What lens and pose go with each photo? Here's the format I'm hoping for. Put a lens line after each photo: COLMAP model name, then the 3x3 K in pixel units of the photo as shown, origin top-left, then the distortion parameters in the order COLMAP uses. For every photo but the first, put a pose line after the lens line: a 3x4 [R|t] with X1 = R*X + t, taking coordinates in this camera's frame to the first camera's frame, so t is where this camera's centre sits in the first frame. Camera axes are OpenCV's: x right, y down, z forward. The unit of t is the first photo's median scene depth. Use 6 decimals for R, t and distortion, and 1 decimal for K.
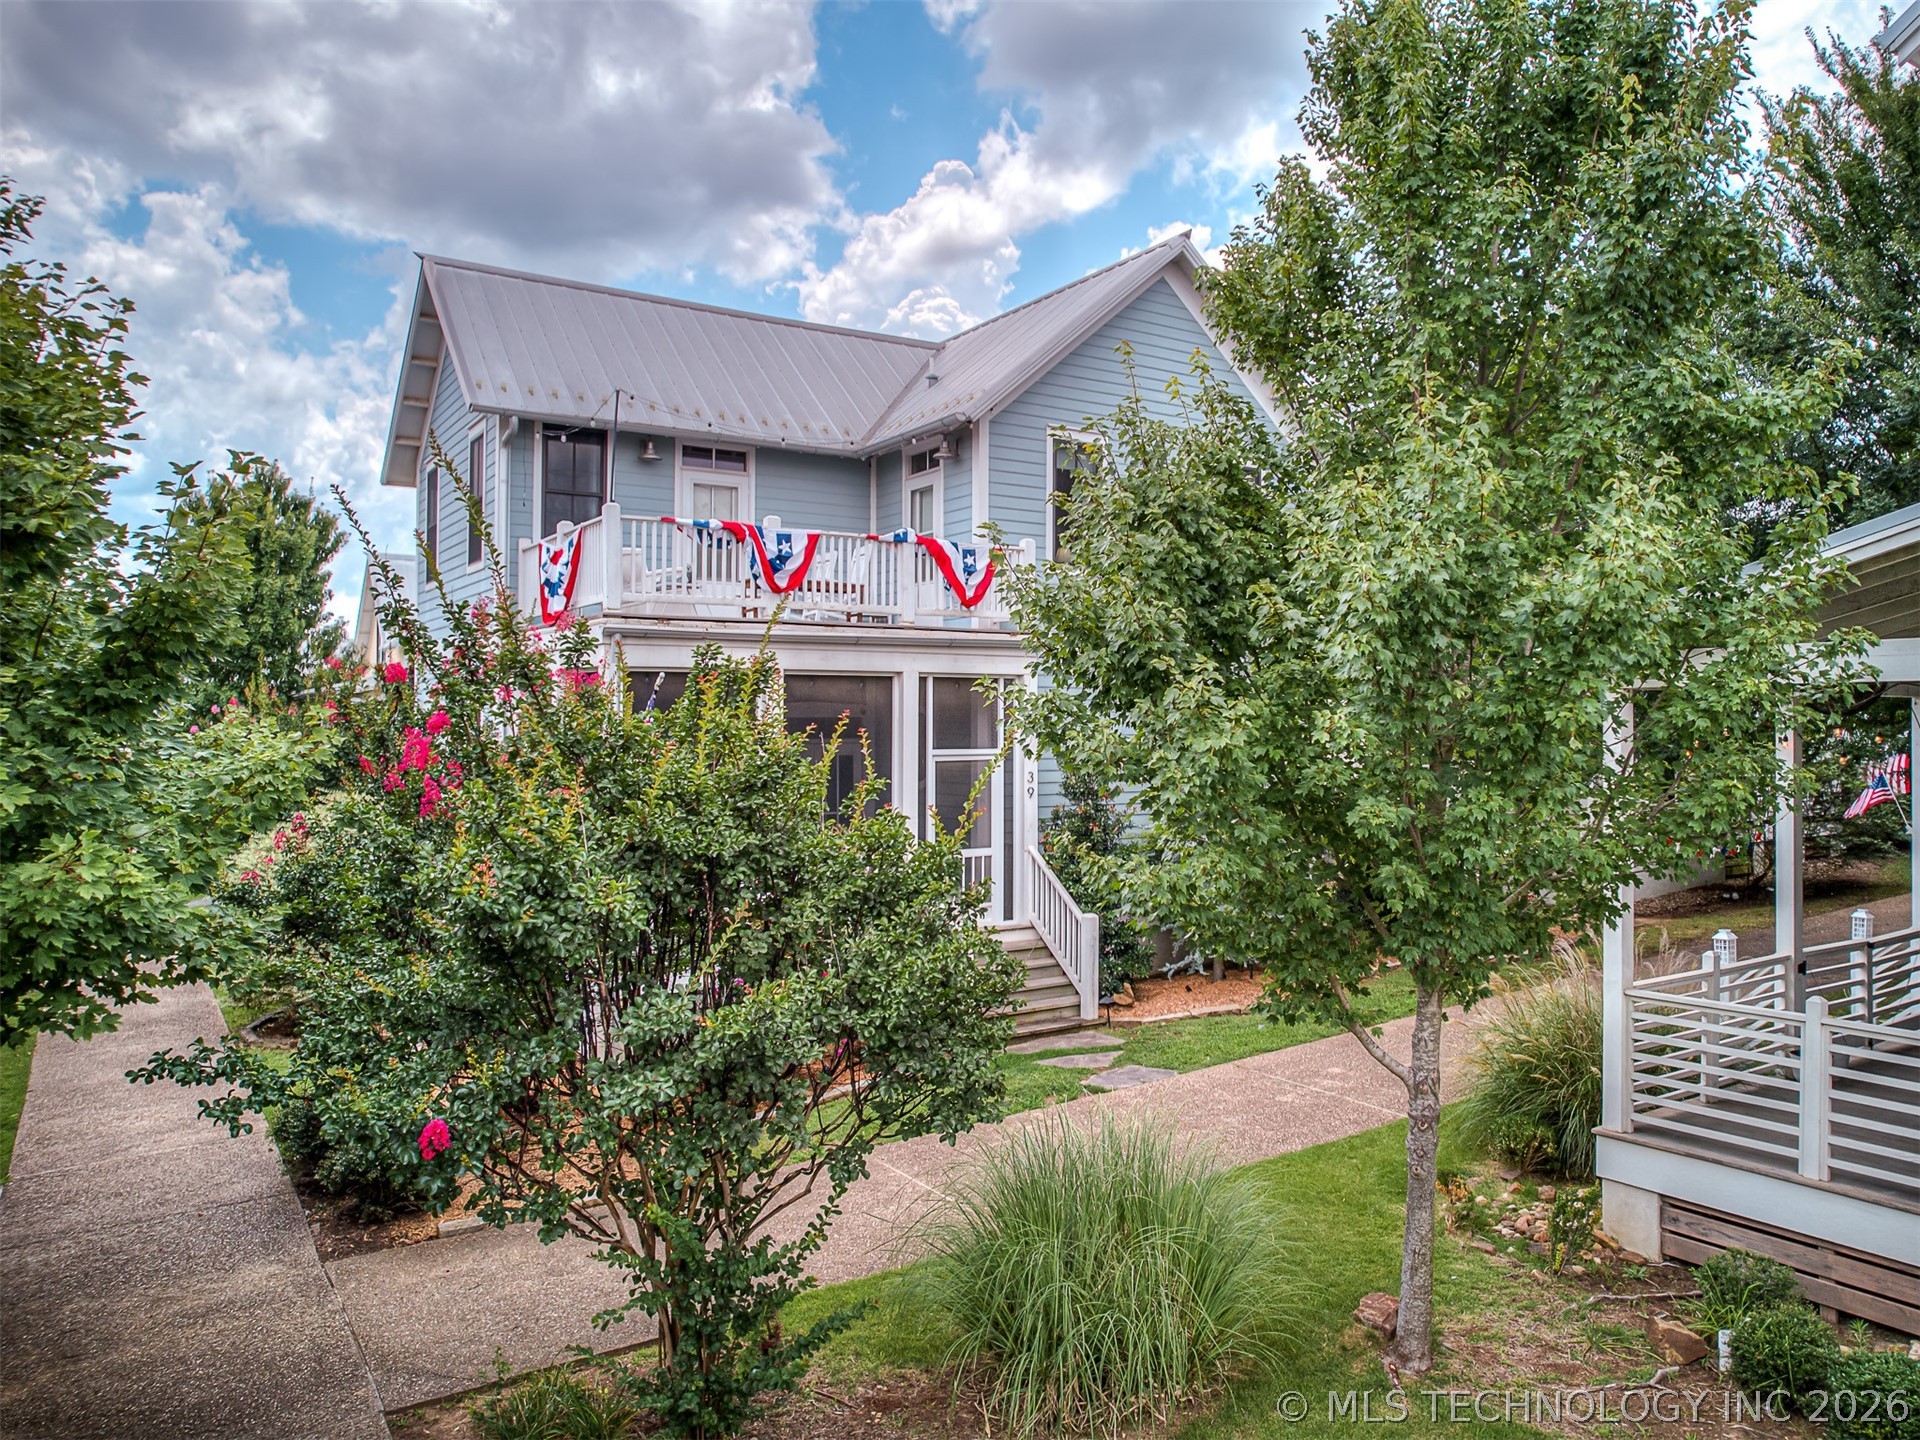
lens RADIAL K [[1397.4, 0, 1077.4], [0, 1397.4, 722.3], [0, 0, 1]] dist [-0.067703, 0.060544]
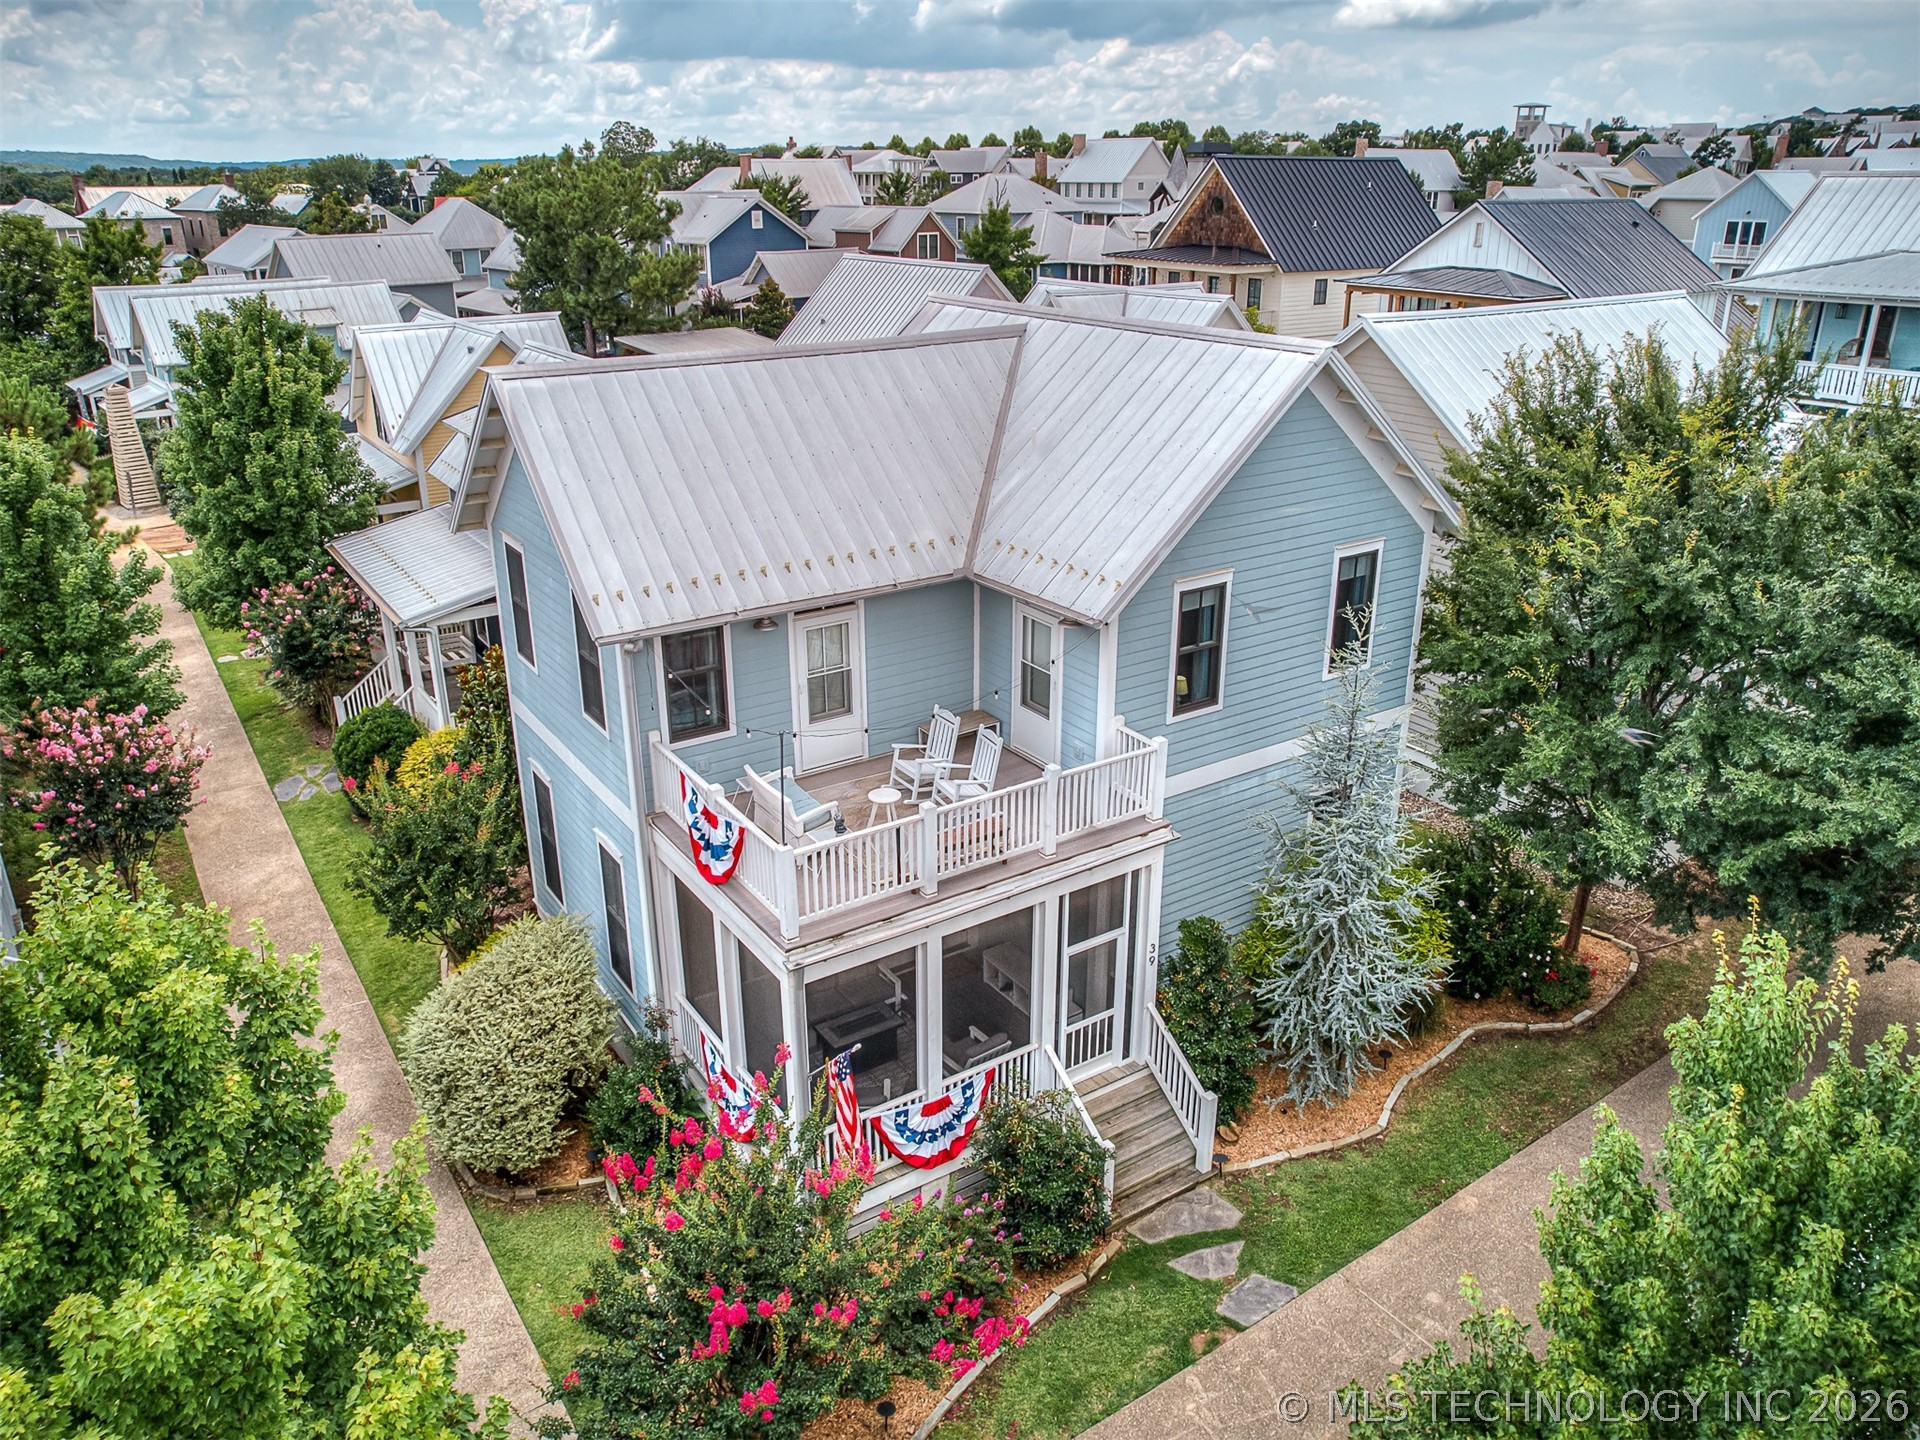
lens RADIAL K [[1410.8, 0, 949.9], [0, 1410.8, 715.5], [0, 0, 1]] dist [-0.071707, 0.068266]
pose [[0.999130, 0.007185, -0.041090, -0.146370], [0.008811, 0.926477, 0.376249, -0.534477], [0.040772, -0.376284, 0.925607, 0.072575]]
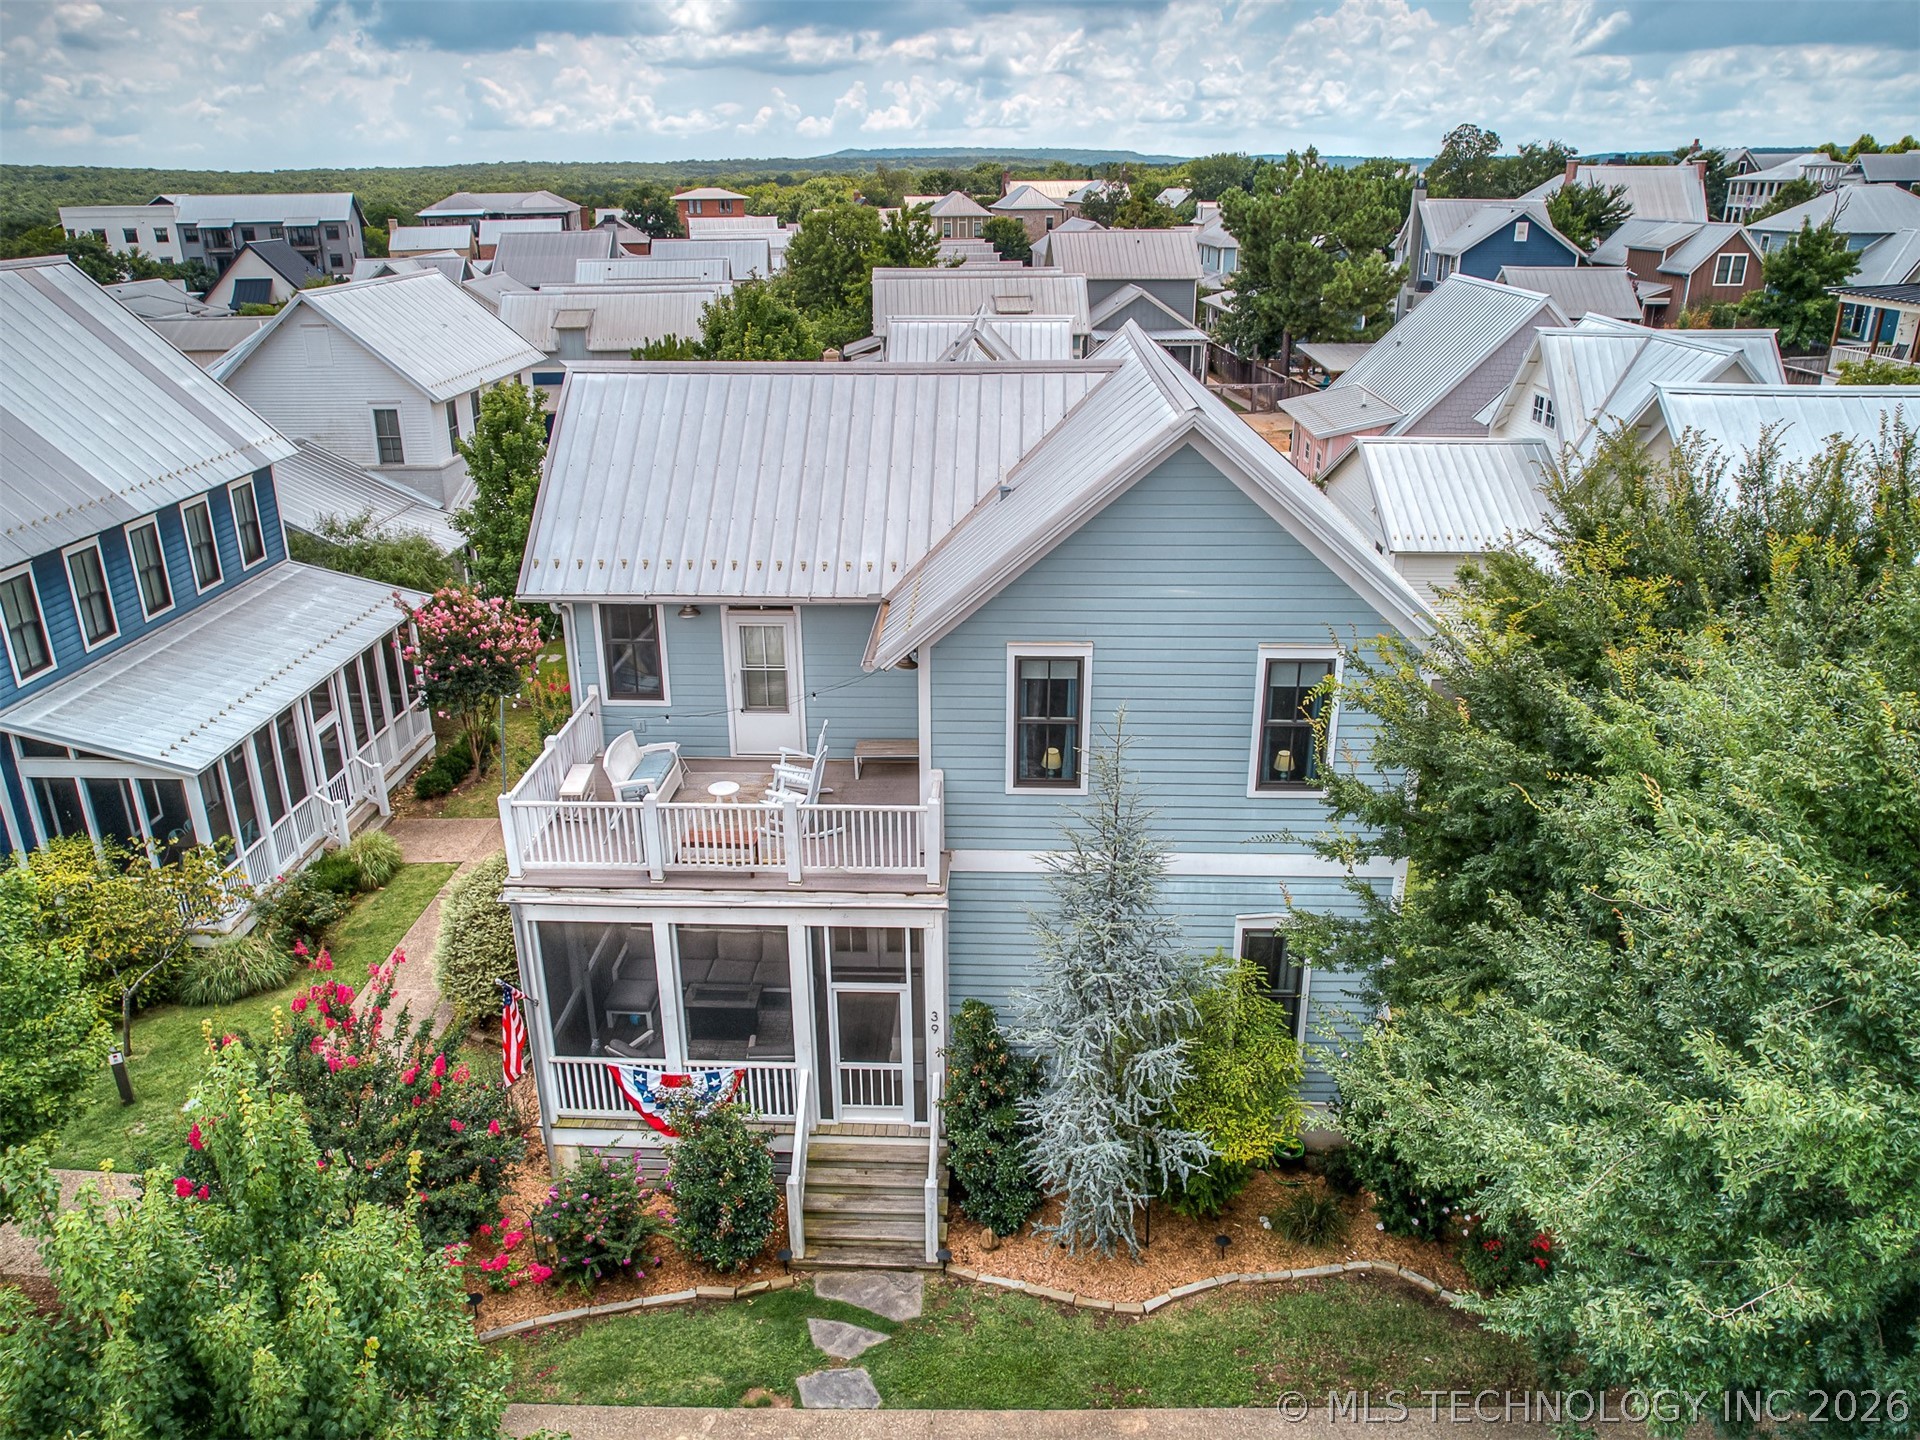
lens RADIAL K [[1410.8, 0, 949.9], [0, 1410.8, 715.5], [0, 0, 1]] dist [-0.071707, 0.068266]
pose [[0.780691, 0.220578, -0.584693, 0.531070], [0.014942, 0.928777, 0.370337, -0.548317], [0.624738, -0.297855, 0.721793, 0.339269]]
